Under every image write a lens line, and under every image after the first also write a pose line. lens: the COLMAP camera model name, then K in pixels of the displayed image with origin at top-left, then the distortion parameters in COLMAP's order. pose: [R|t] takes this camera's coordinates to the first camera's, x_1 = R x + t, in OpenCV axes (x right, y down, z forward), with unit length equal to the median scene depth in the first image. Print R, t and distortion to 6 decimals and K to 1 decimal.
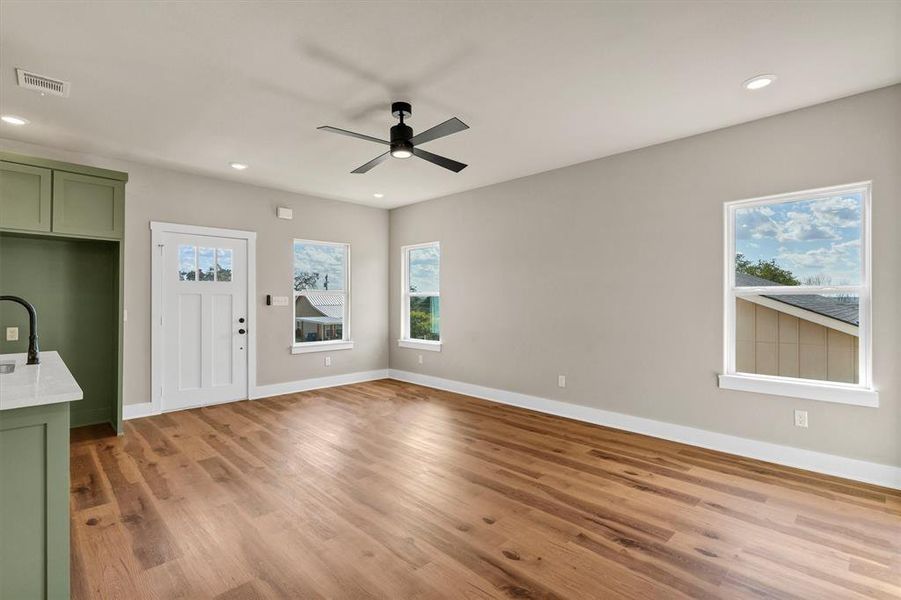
lens RADIAL K [[426.5, 0, 450.5], [0, 426.5, 300.0], [0, 0, 1]] dist [0.001109, 0.000103]
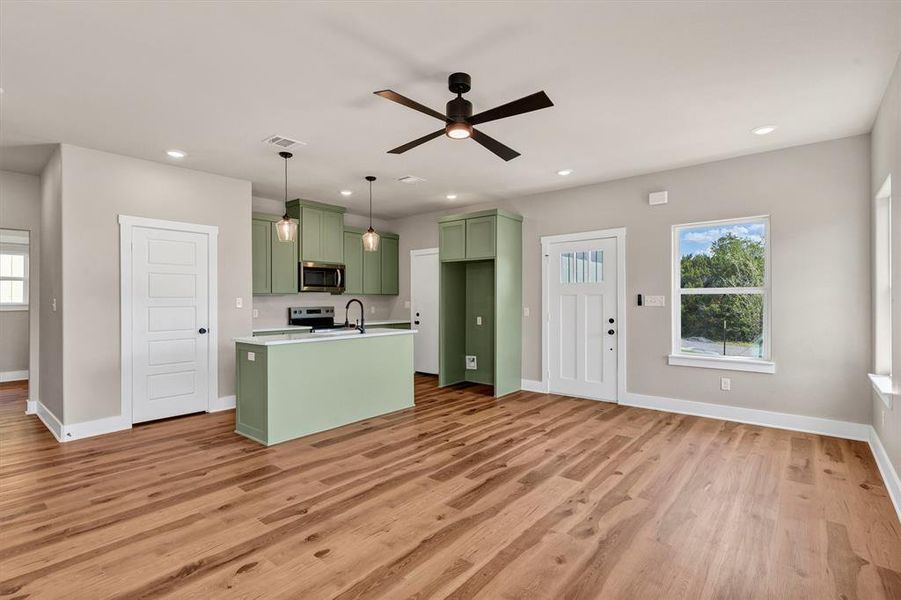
lens RADIAL K [[426.5, 0, 450.5], [0, 426.5, 300.0], [0, 0, 1]] dist [0.001109, 0.000103]
pose [[0.093876, -0.001958, -0.995582, 0.602308], [0.004133, 0.999990, -0.001577, 0.000573], [0.995575, -0.003967, 0.093883, 0.721967]]
